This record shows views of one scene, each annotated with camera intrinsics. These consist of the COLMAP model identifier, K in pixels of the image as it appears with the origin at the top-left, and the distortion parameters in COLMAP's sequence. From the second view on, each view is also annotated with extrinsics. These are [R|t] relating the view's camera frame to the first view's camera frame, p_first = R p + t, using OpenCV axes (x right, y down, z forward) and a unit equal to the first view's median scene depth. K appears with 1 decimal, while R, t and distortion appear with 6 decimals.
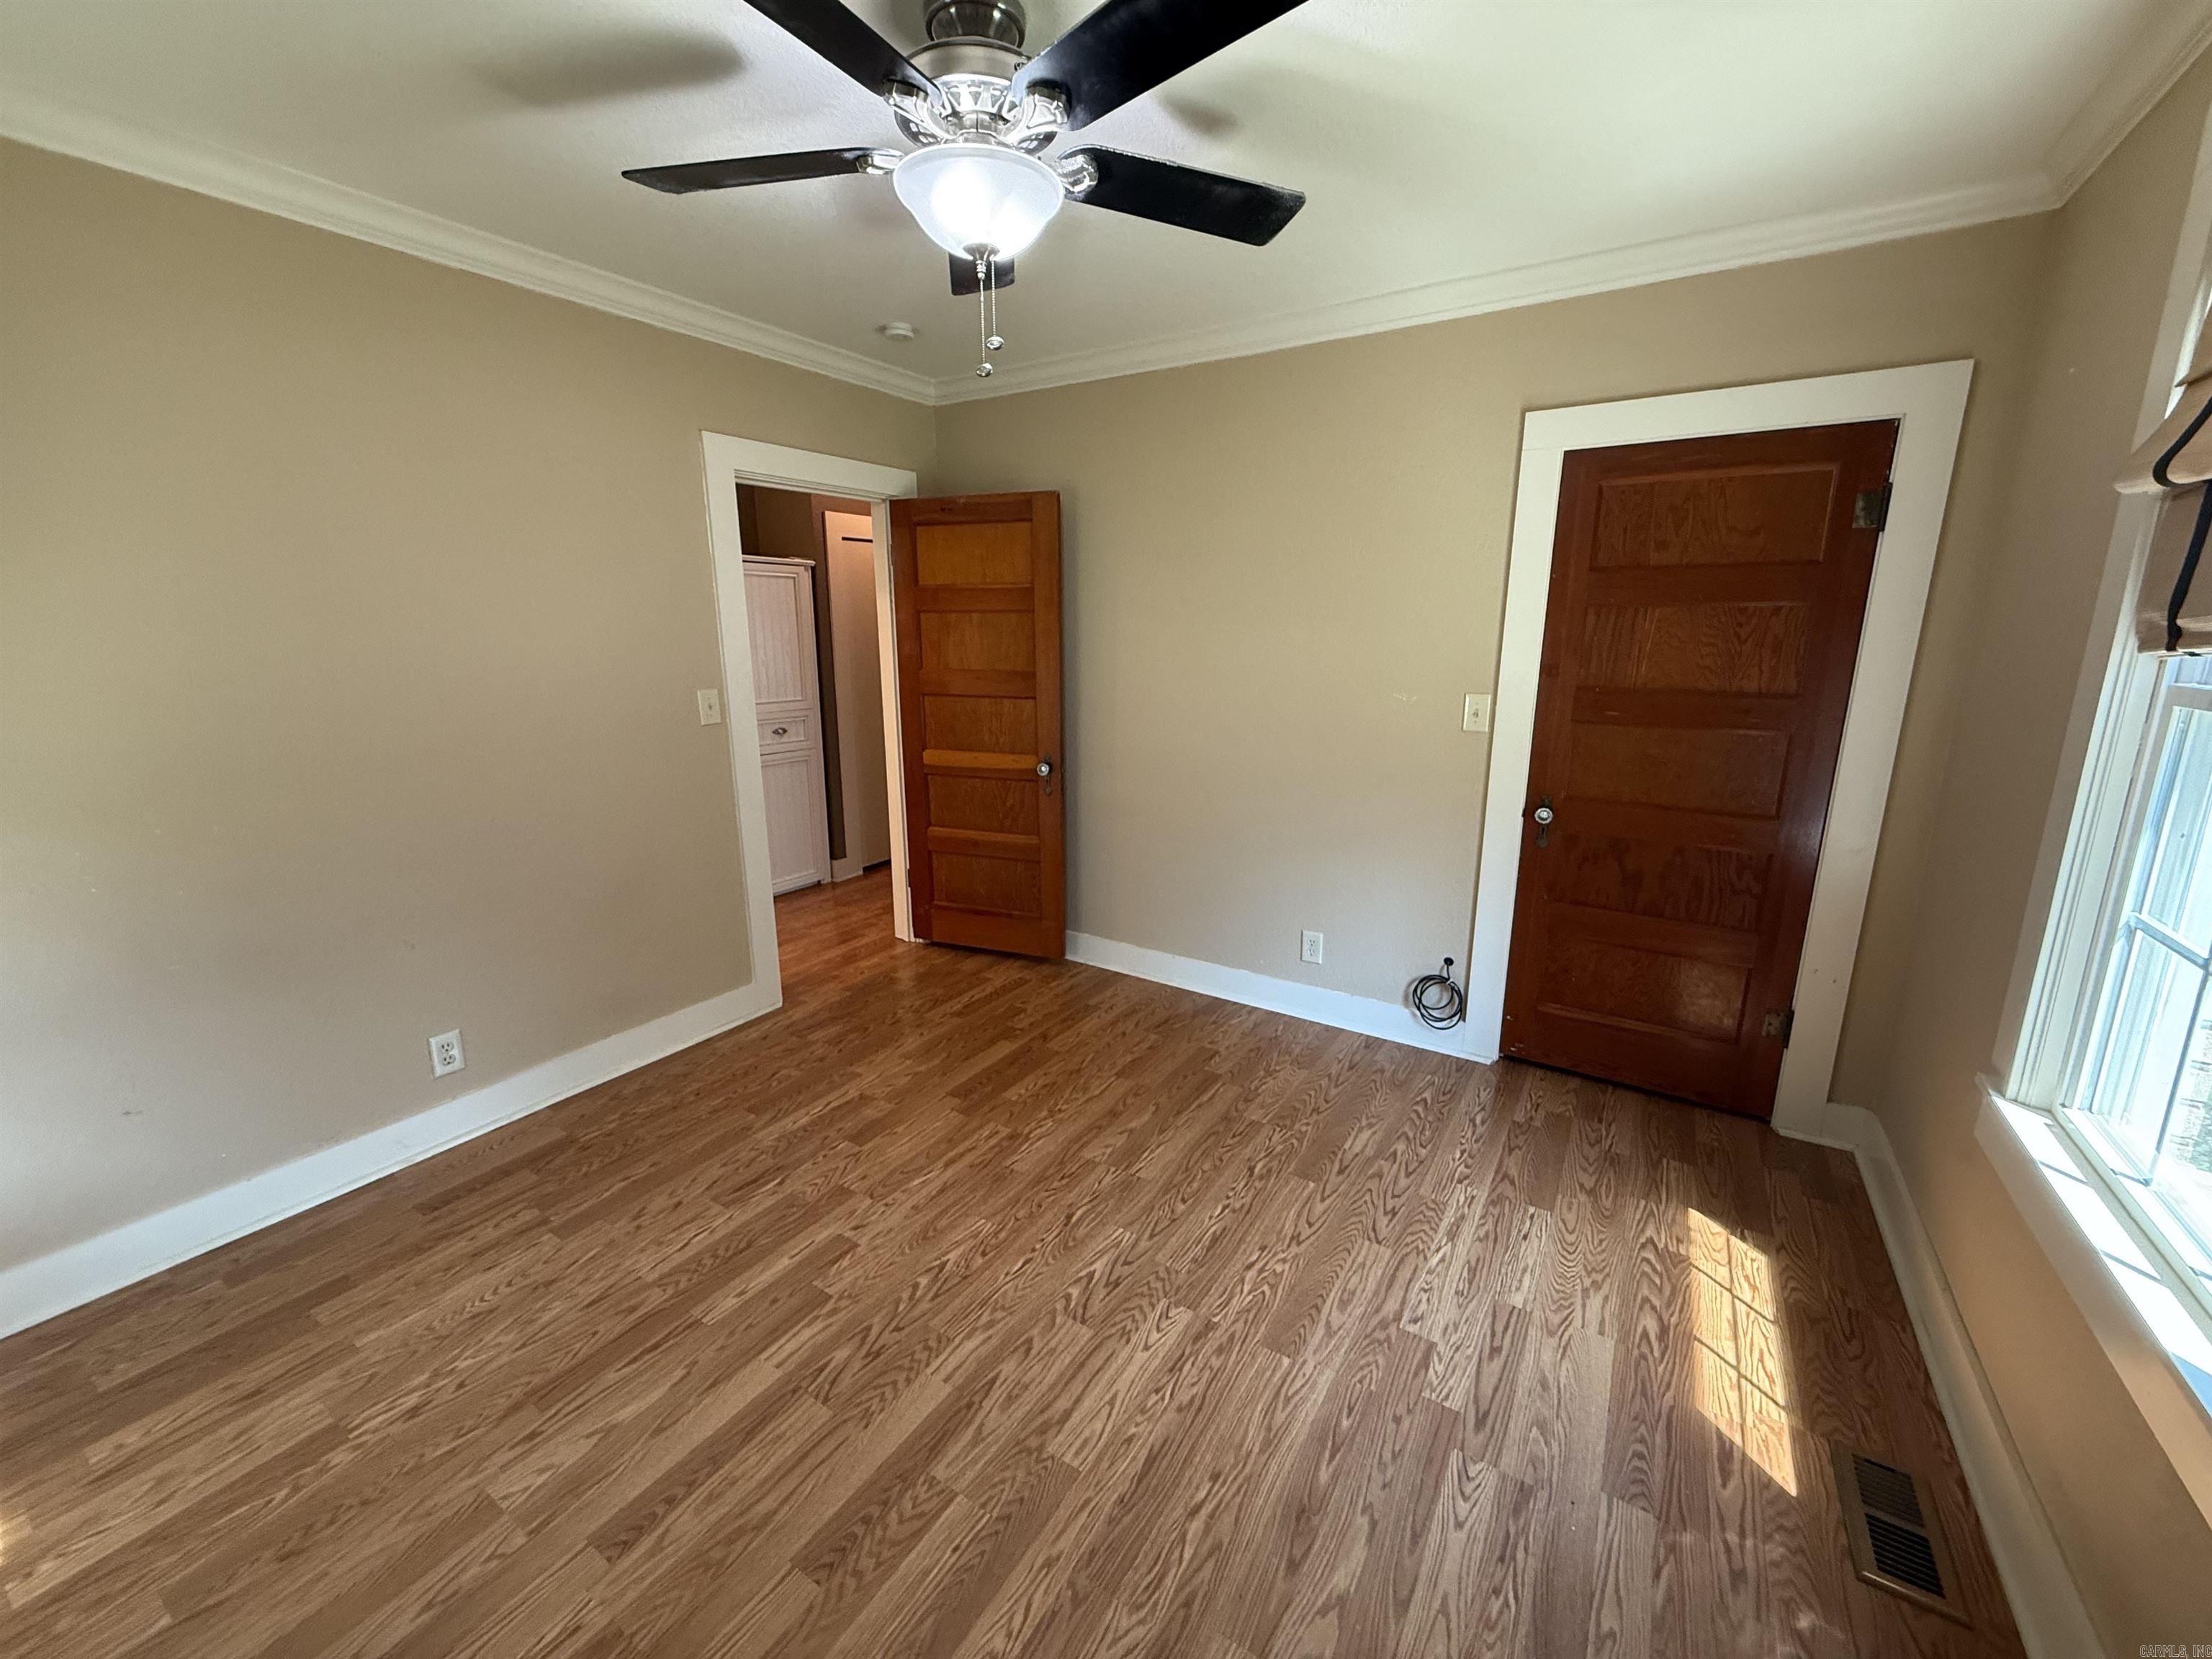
lens RADIAL K [[881.7, 0, 1099.7], [0, 881.7, 825.4], [0, 0, 1]] dist [-0.000086, 0.000488]
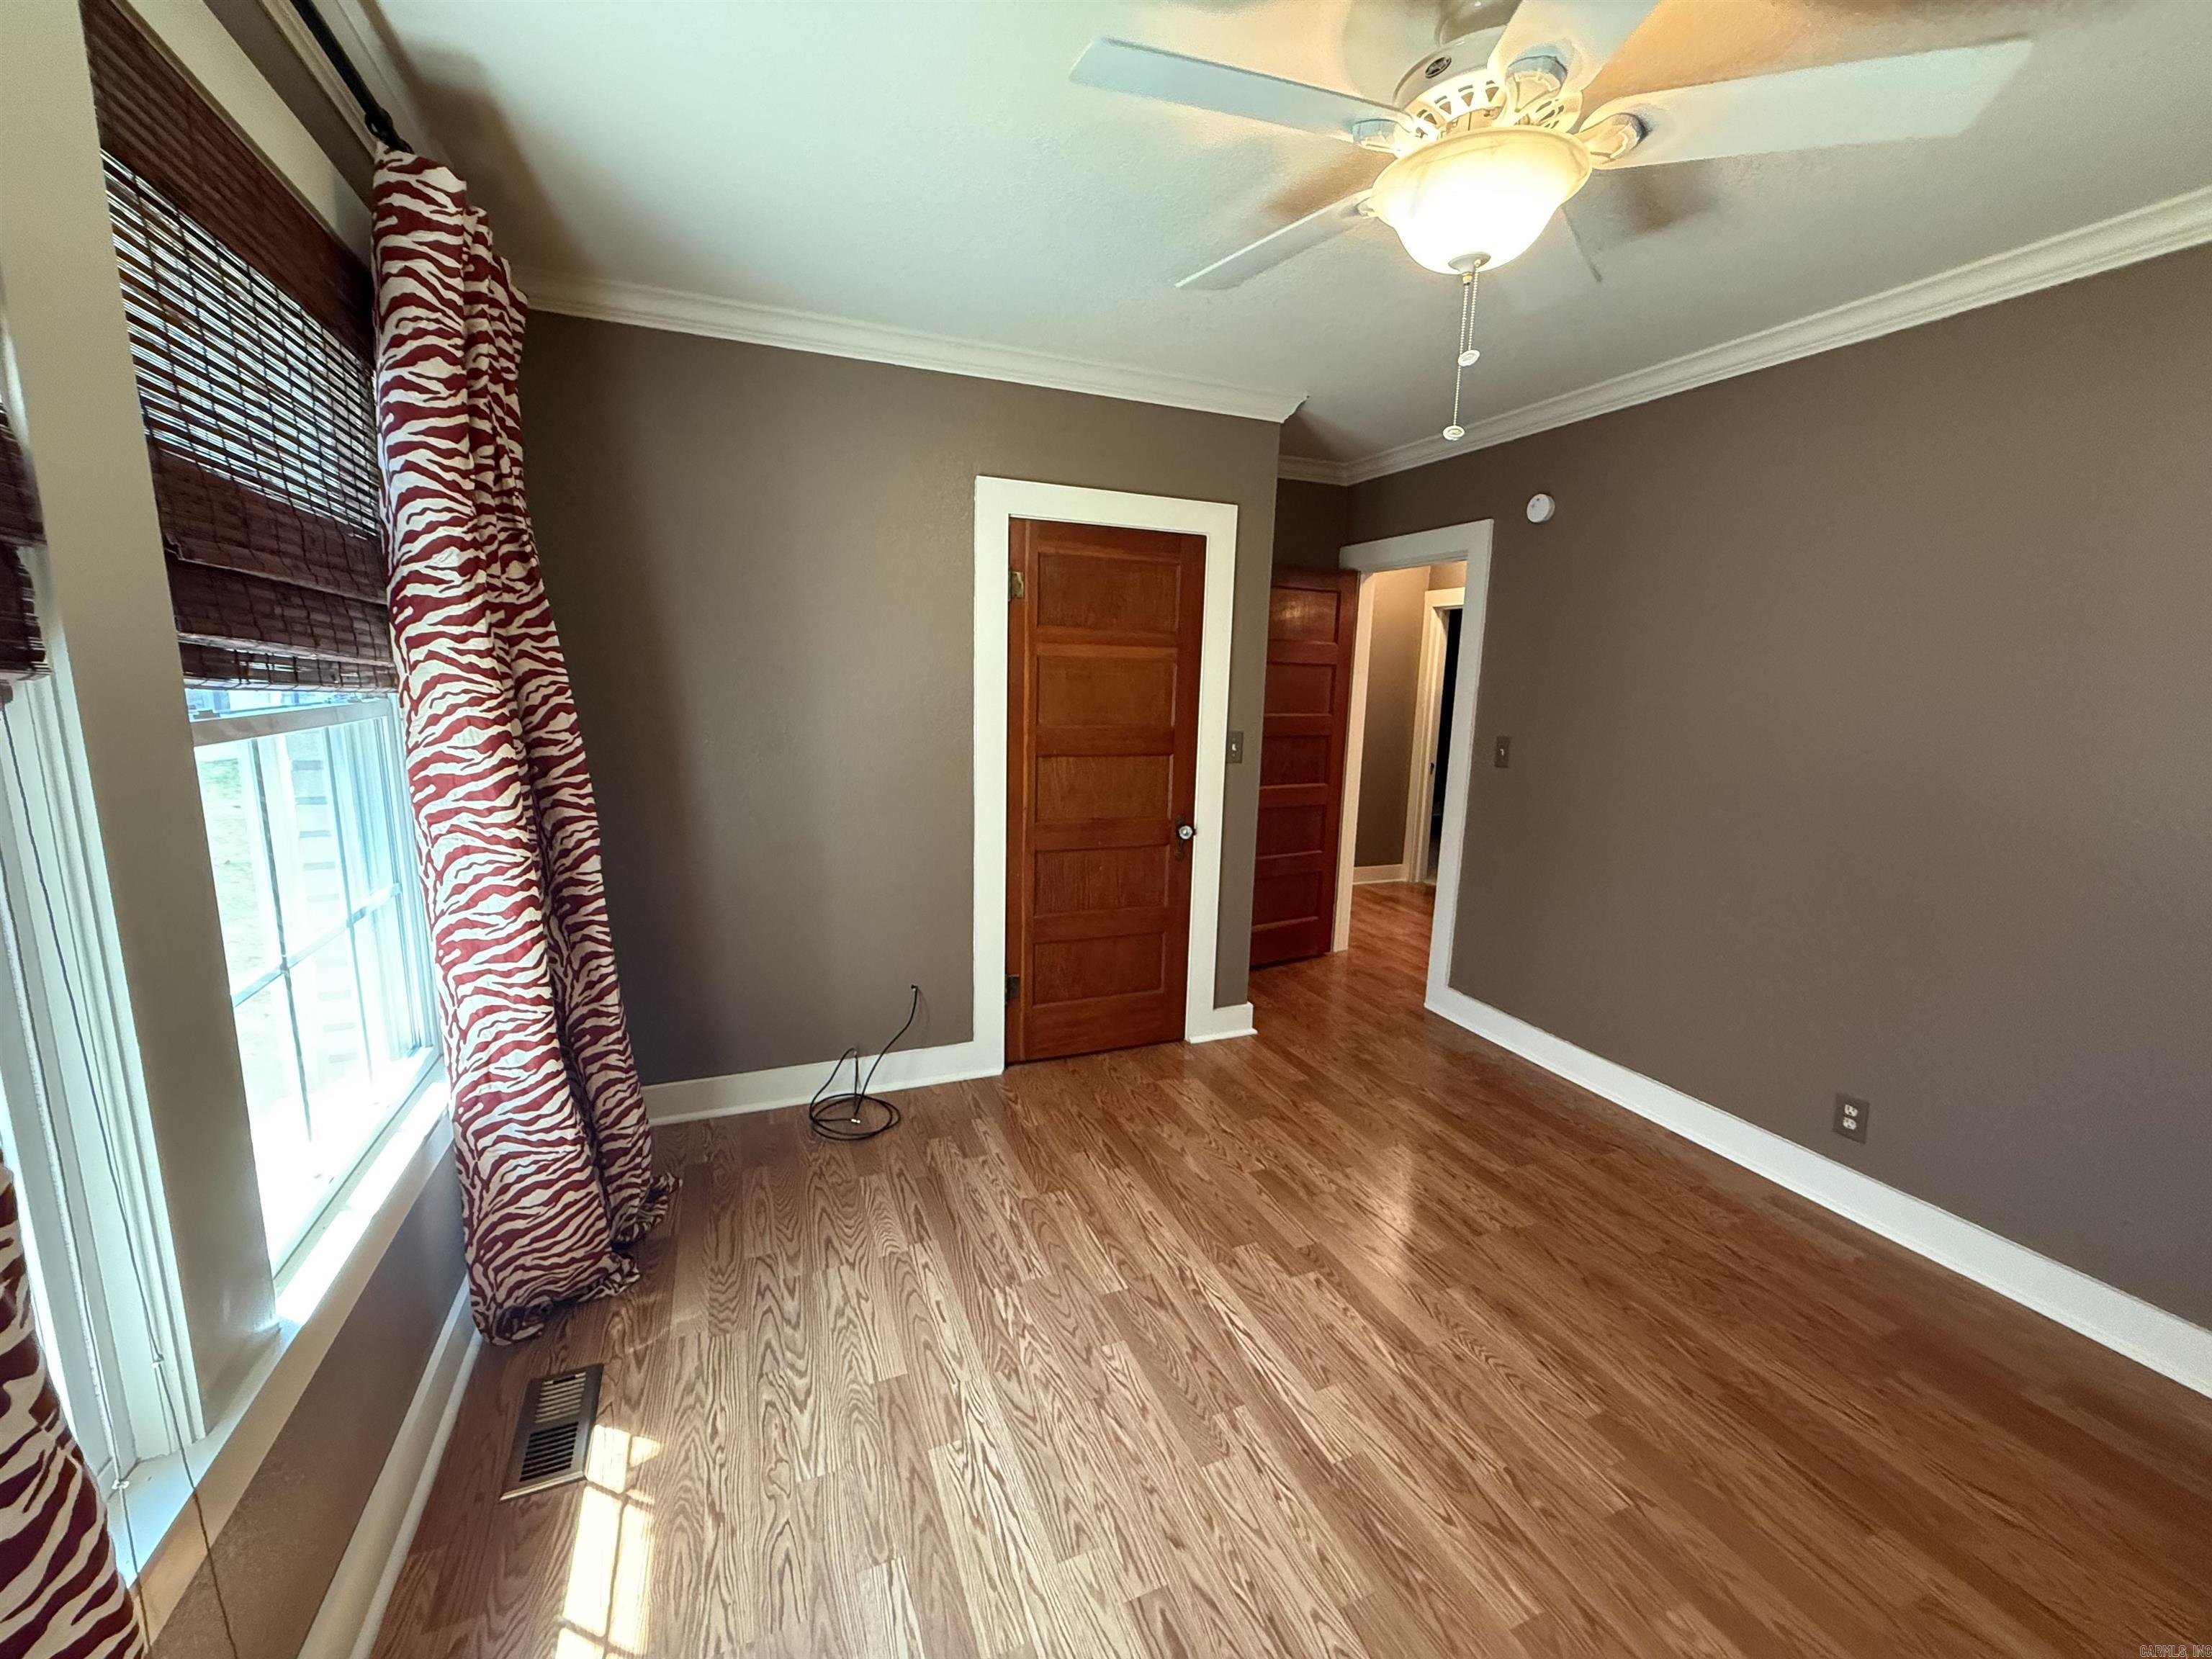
lens RADIAL K [[881.7, 0, 1099.7], [0, 881.7, 825.4], [0, 0, 1]] dist [-0.000086, 0.000488]
pose [[-0.567723, 0.135638, -0.811969, 0.970306], [-0.198695, 0.934594, 0.295049, -0.315315], [0.798881, 0.328840, -0.503640, 1.451543]]
